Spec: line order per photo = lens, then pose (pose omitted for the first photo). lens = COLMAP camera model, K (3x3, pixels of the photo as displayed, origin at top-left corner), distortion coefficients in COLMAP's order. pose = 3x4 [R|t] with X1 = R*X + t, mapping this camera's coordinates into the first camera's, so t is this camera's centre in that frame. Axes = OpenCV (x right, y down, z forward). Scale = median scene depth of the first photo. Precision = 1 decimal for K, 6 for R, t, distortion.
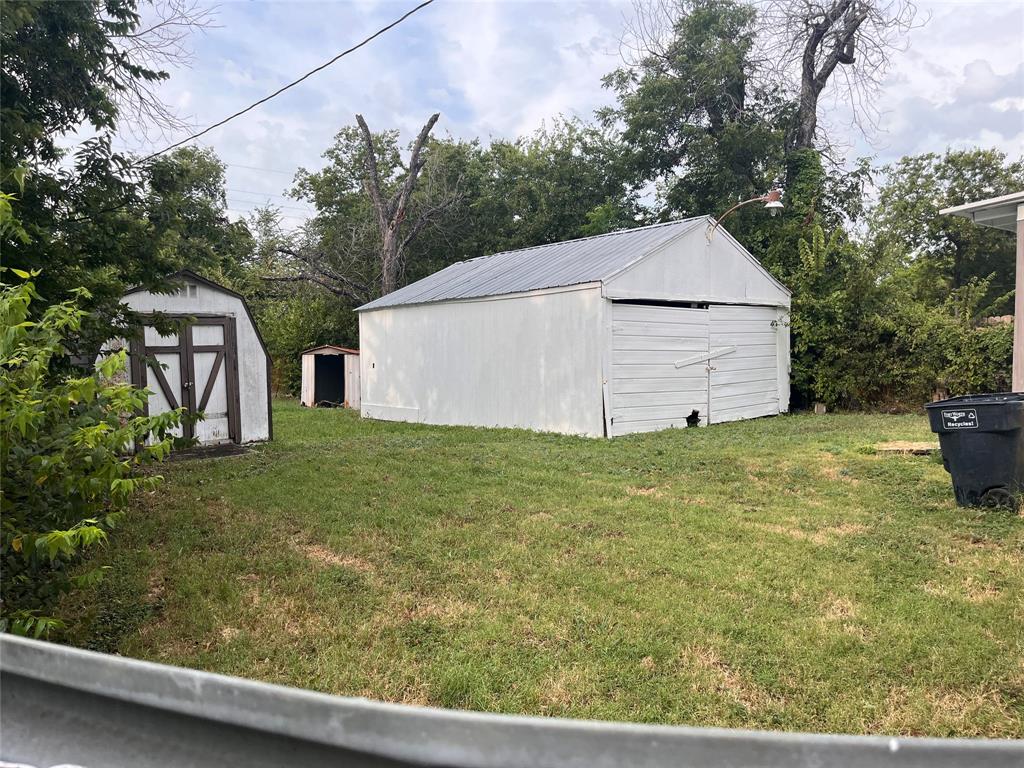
lens RADIAL K [[801.3, 0, 508.6], [0, 801.3, 385.1], [0, 0, 1]] dist [0.026281, -0.000250]
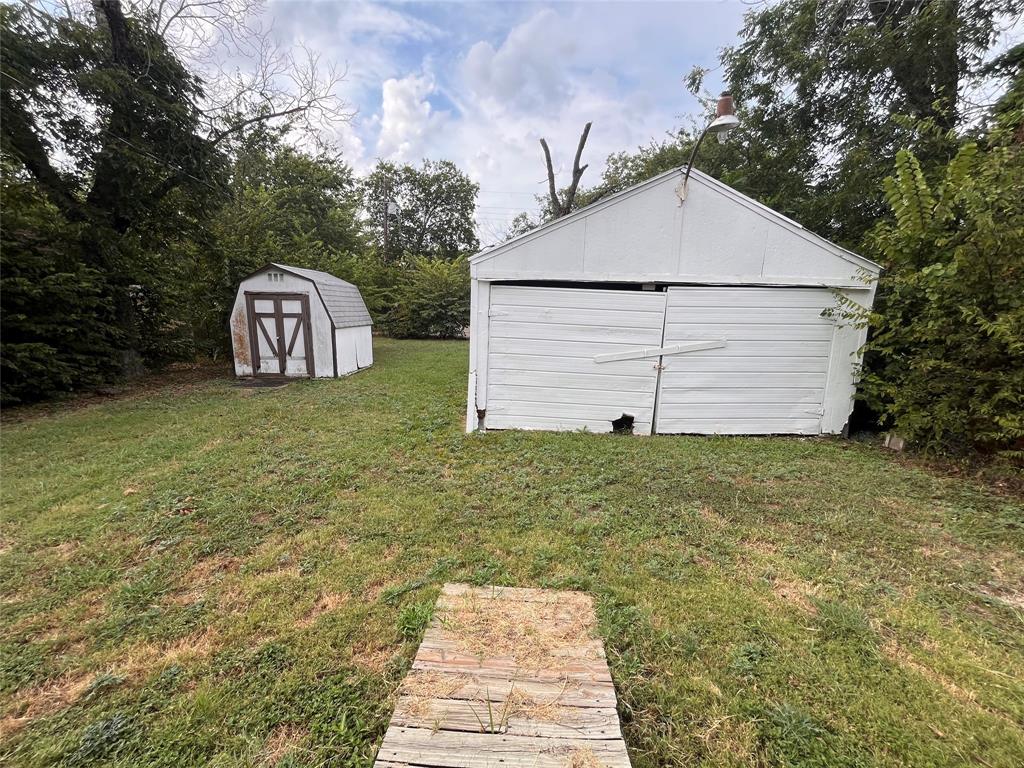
lens RADIAL K [[417.7, 0, 514.4], [0, 417.7, 383.7], [0, 0, 1]] dist [0.000268, 0.000093]
pose [[0.727753, 0.159075, -0.667136, 0.473455], [-0.062820, 0.984102, 0.166125, -0.072001], [0.682956, -0.078988, 0.726176, 0.659027]]
